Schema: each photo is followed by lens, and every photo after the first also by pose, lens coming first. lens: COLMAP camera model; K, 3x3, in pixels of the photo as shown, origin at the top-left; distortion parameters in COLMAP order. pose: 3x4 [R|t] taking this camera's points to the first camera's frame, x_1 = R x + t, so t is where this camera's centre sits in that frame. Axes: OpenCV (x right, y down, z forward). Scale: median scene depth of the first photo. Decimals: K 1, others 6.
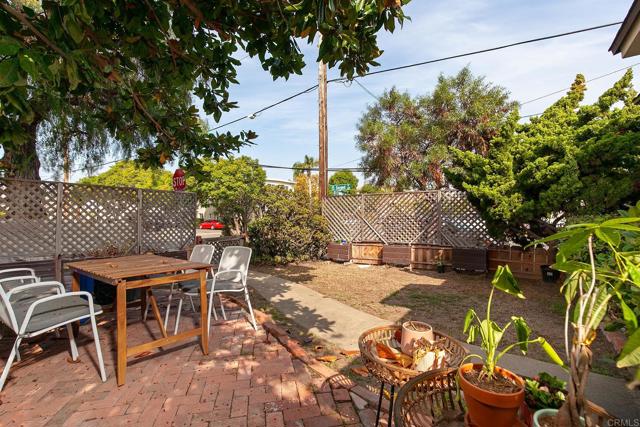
lens RADIAL K [[299.0, 0, 319.2], [0, 299.0, 215.4], [0, 0, 1]] dist [-0.003622, -0.000406]
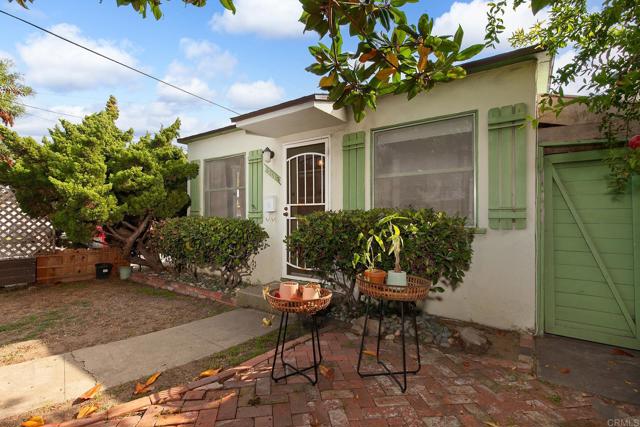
lens RADIAL K [[299.0, 0, 318.2], [0, 299.0, 217.0], [0, 0, 1]] dist [-0.003622, -0.000406]
pose [[0.037848, 0.009968, 0.999234, -0.393211], [-0.002964, 0.999947, -0.009862, 0.010855], [-0.999279, -0.002588, 0.037875, 0.245478]]
